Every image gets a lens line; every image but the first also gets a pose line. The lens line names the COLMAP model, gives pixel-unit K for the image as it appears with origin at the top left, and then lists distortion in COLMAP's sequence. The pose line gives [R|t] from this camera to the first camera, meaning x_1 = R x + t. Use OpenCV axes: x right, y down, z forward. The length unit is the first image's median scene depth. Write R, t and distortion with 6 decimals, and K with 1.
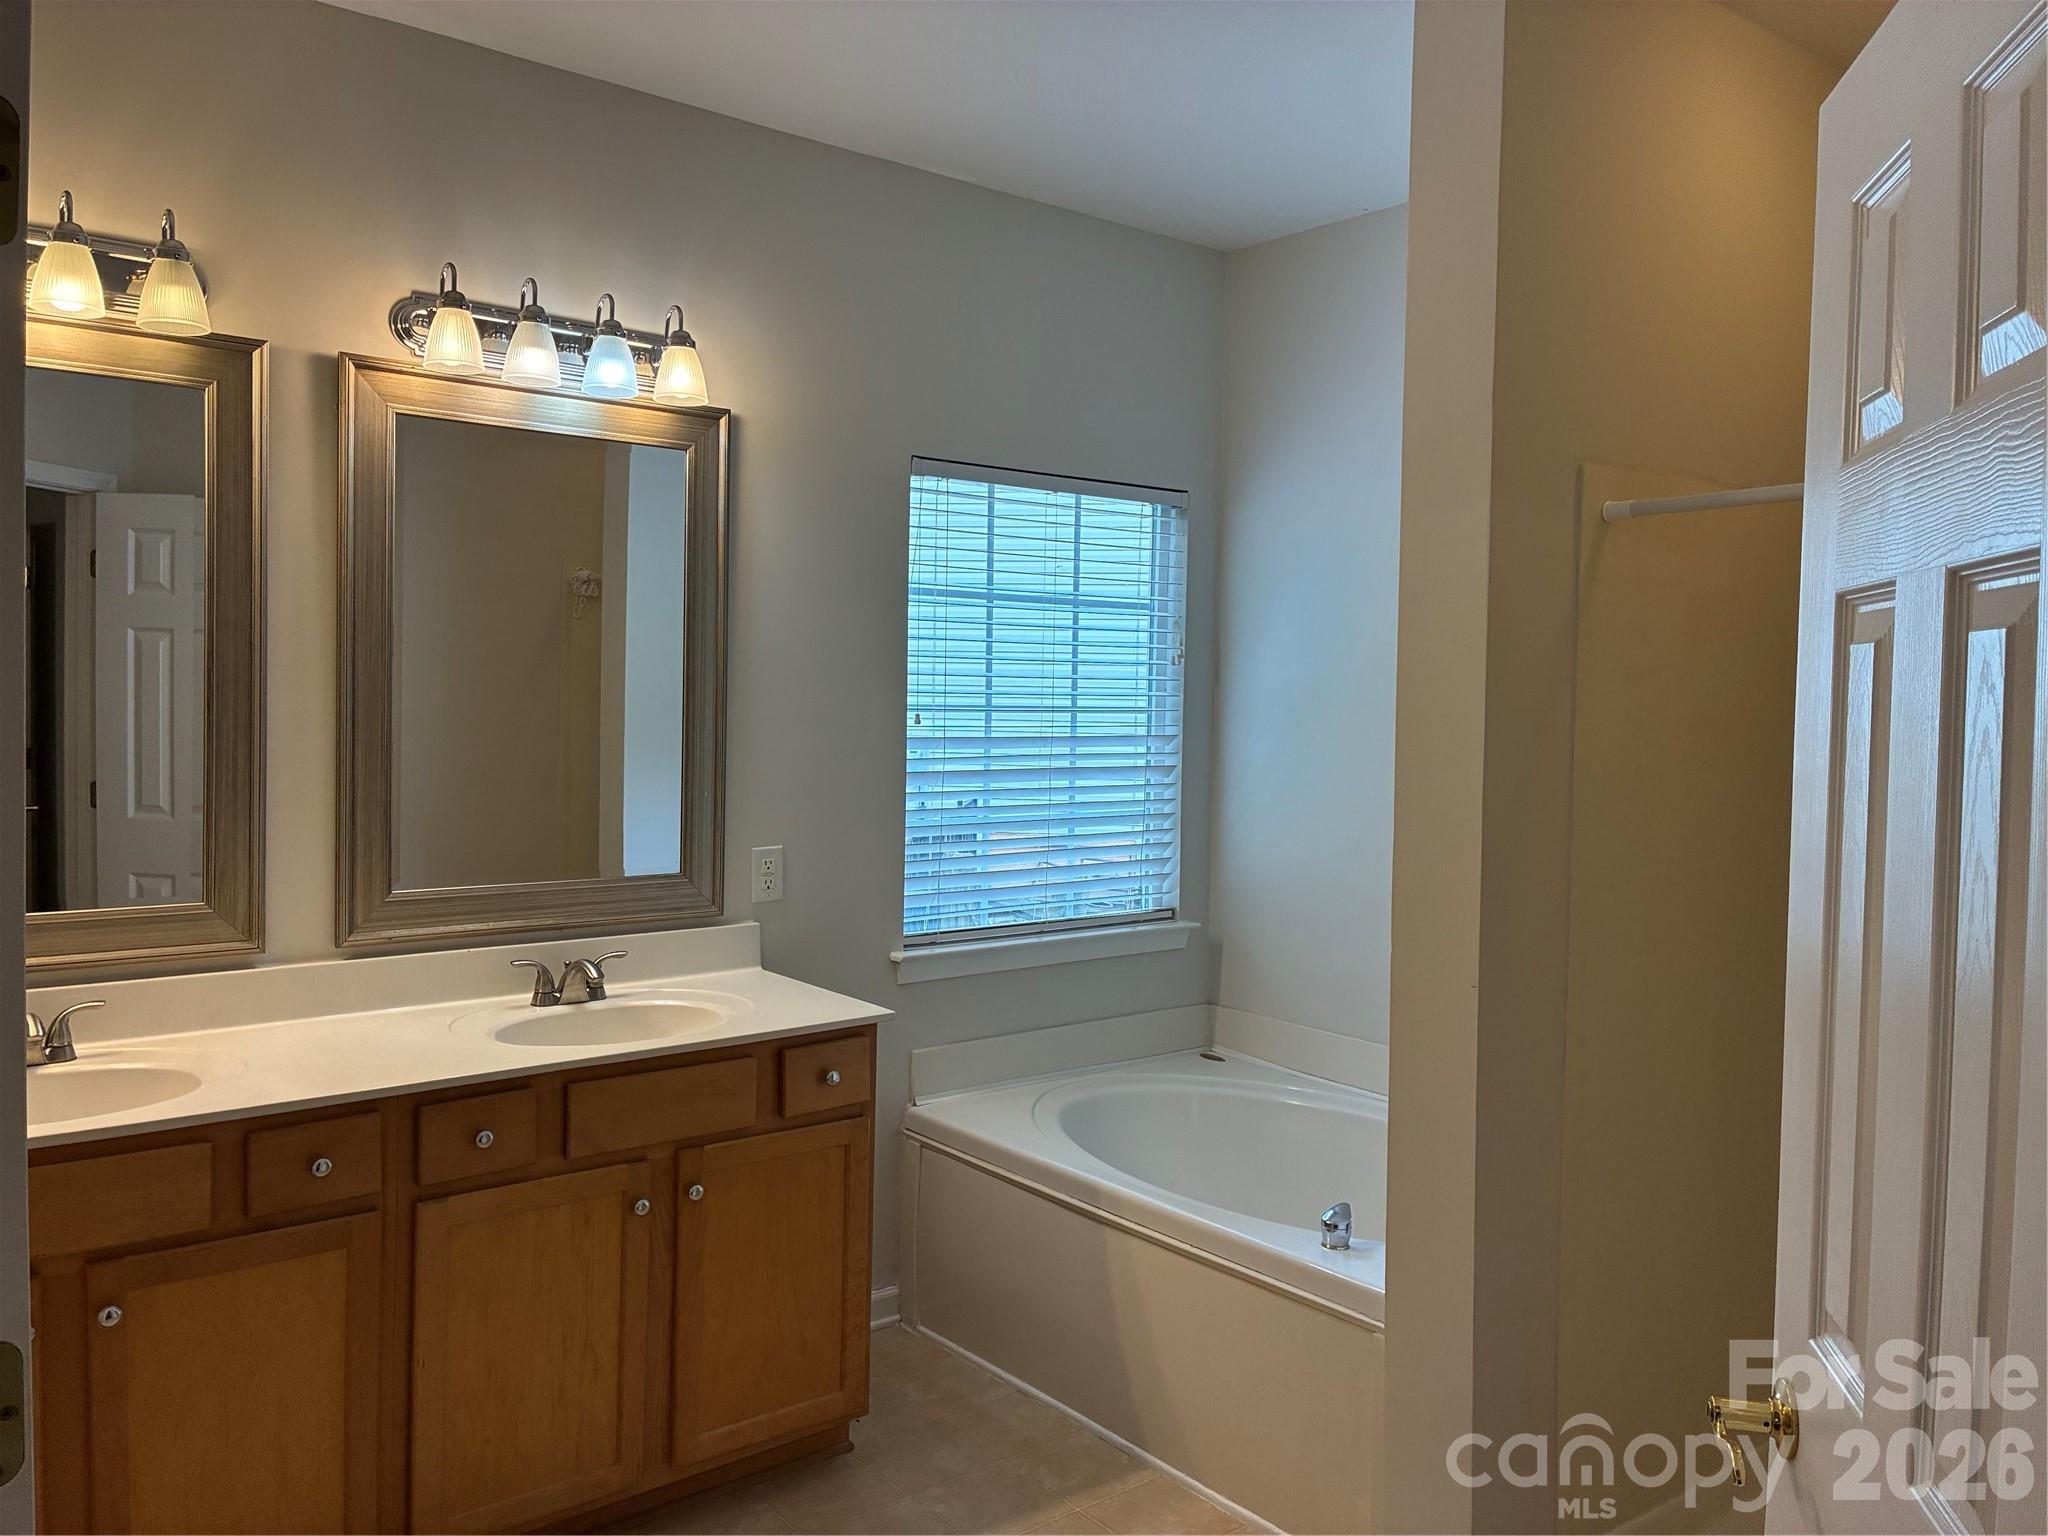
lens RADIAL K [[1574.3, 0, 1026.1], [0, 1574.3, 775.0], [0, 0, 1]] dist [0.013954, -0.002143]
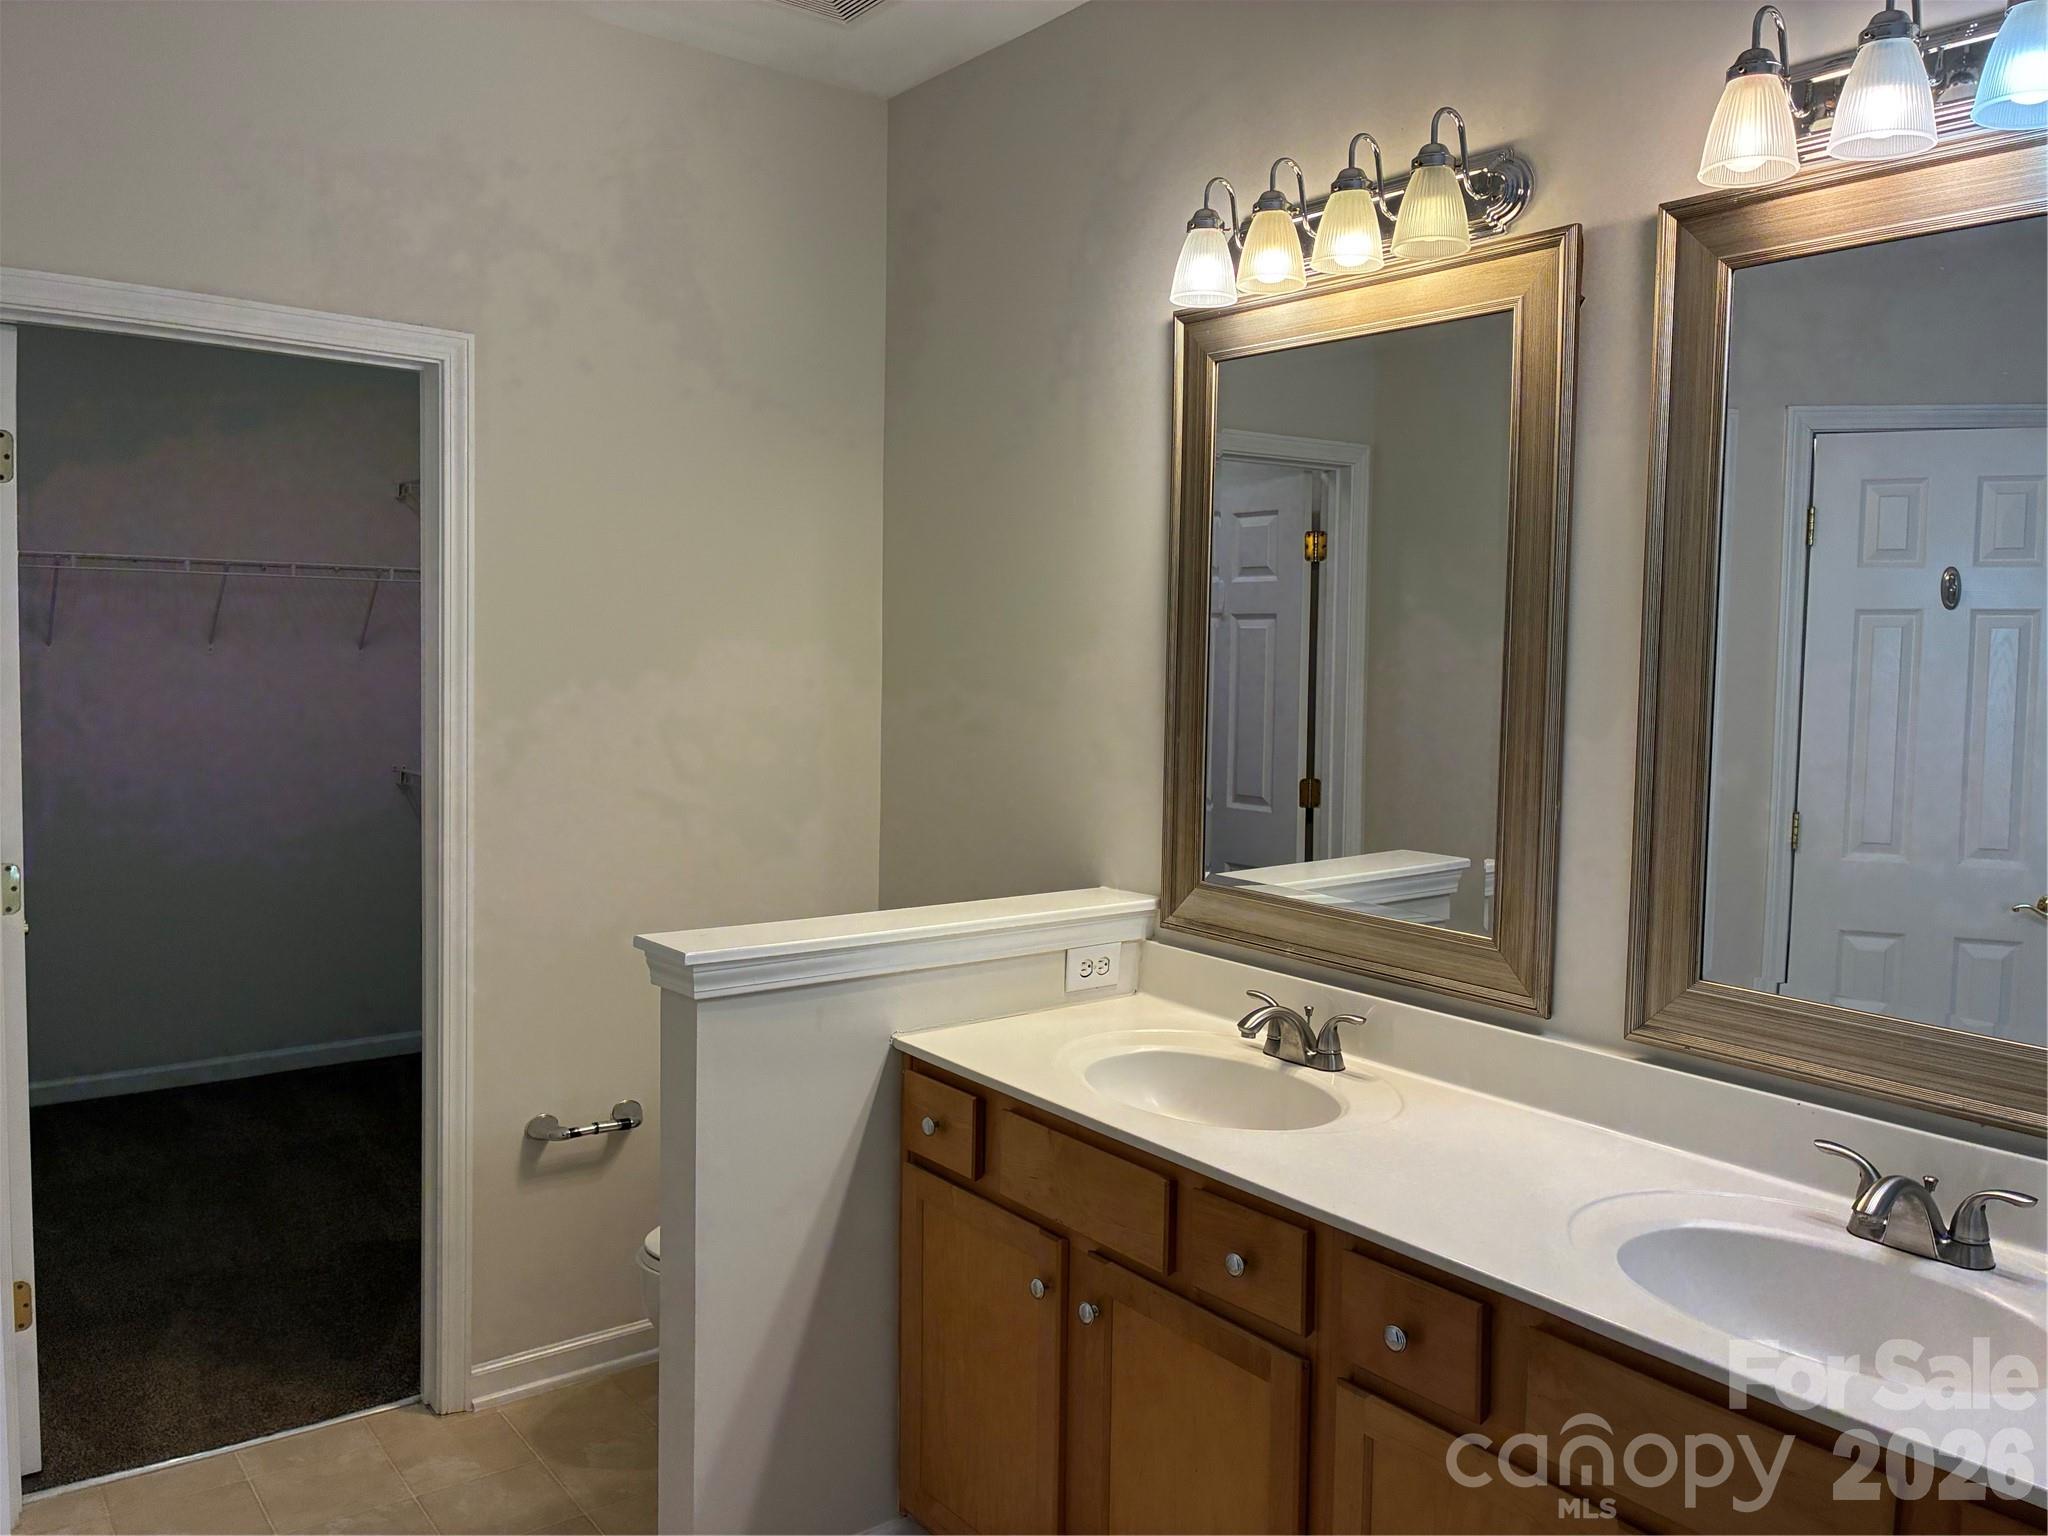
lens RADIAL K [[1574.3, 0, 1019.2], [0, 1574.3, 755.2], [0, 0, 1]] dist [0.013954, -0.002143]
pose [[-0.003806, 0.055023, -0.998478, 0.293467], [-0.090267, 0.994390, 0.055142, -0.036409], [0.995910, 0.090339, 0.001182, 0.739335]]
